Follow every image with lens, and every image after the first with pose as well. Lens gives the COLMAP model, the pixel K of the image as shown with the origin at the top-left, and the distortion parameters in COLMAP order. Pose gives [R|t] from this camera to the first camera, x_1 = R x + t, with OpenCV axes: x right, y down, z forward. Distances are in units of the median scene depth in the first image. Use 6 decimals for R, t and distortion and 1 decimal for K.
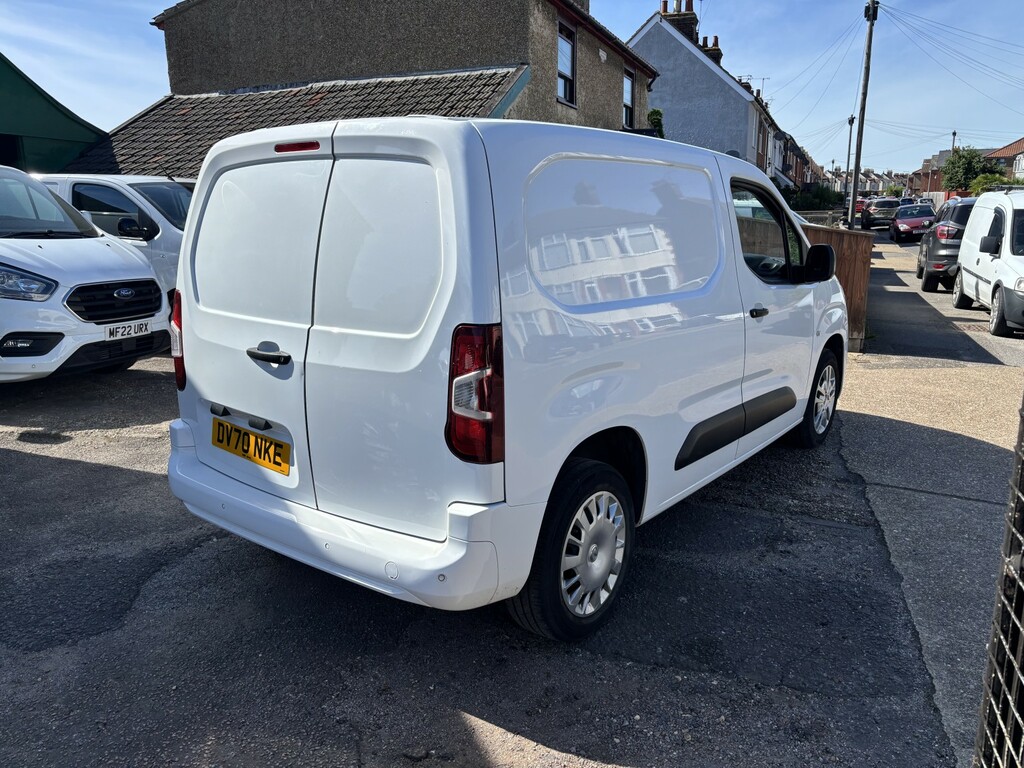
lens RADIAL K [[840.5, 0, 500.3], [0, 840.5, 393.1], [0, 0, 1]] dist [0.022802, 0.003245]
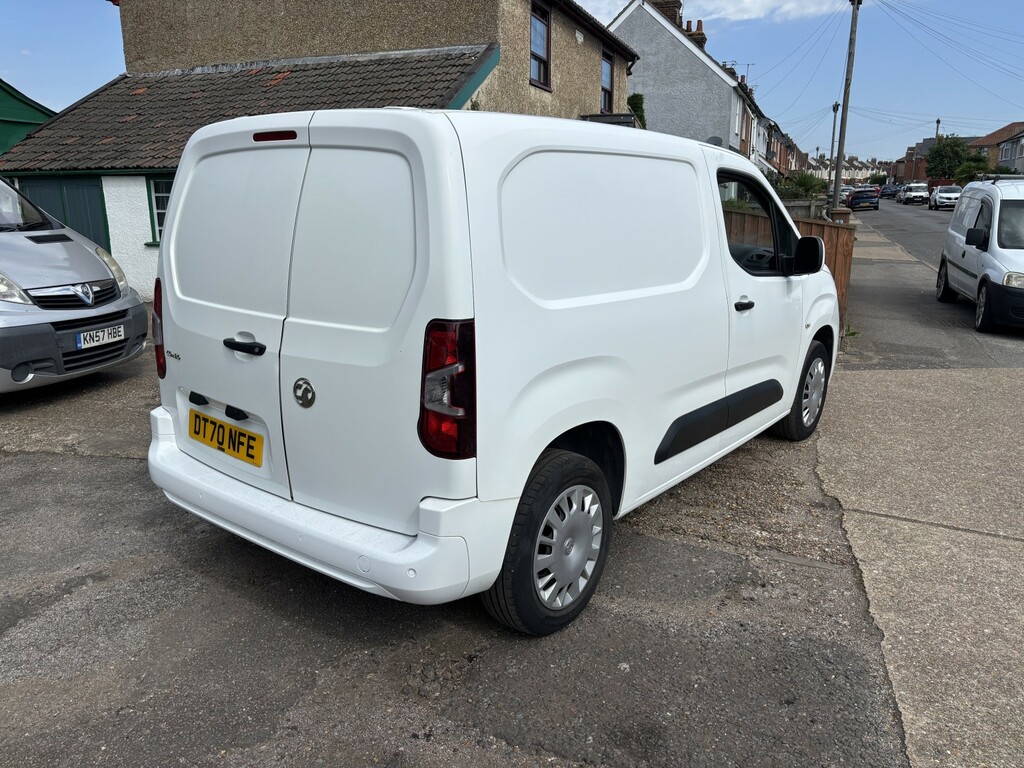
lens RADIAL K [[806.4, 0, 512.0], [0, 806.4, 384.0], [0, 0, 1]] dist [0.047465, -0.051362]
pose [[0.999891, 0.001485, 0.014669, 0.033607], [-0.001717, 0.999874, 0.015809, -0.018732], [-0.014644, -0.015833, 0.999767, 0.071313]]
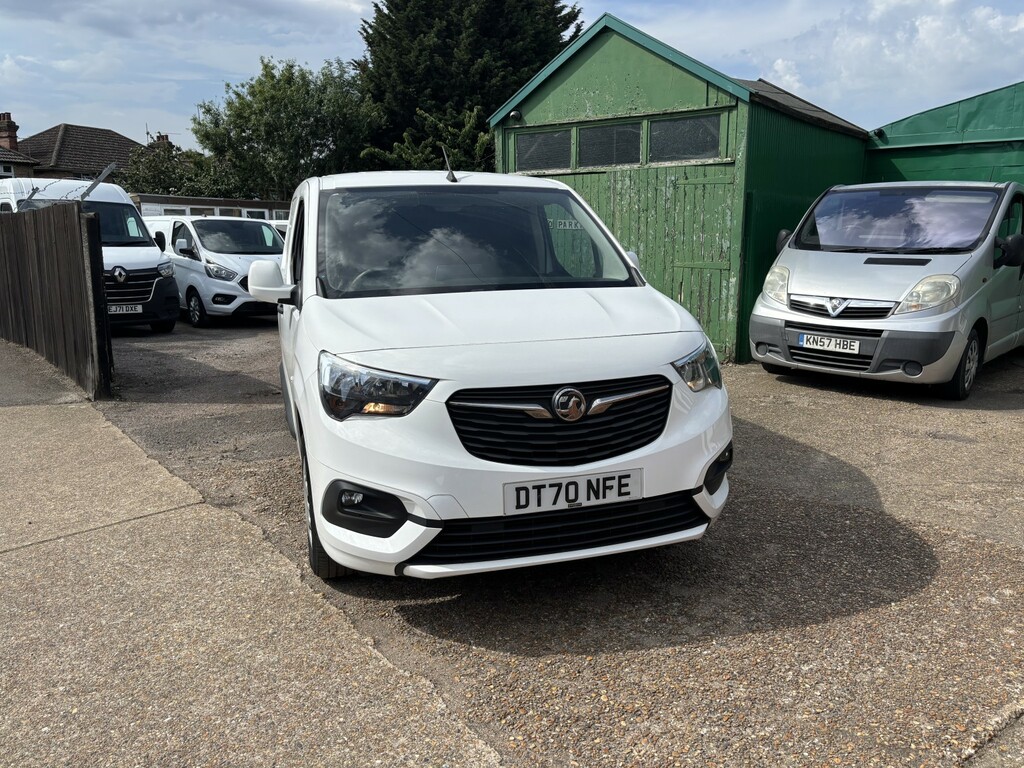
lens RADIAL K [[806.4, 0, 512.0], [0, 806.4, 384.0], [0, 0, 1]] dist [0.047465, -0.051362]
pose [[-0.586834, 0.154505, -0.794830, 0.463783], [-0.165760, 0.937913, 0.304701, -0.180059], [0.792559, 0.310560, -0.524788, 0.843289]]
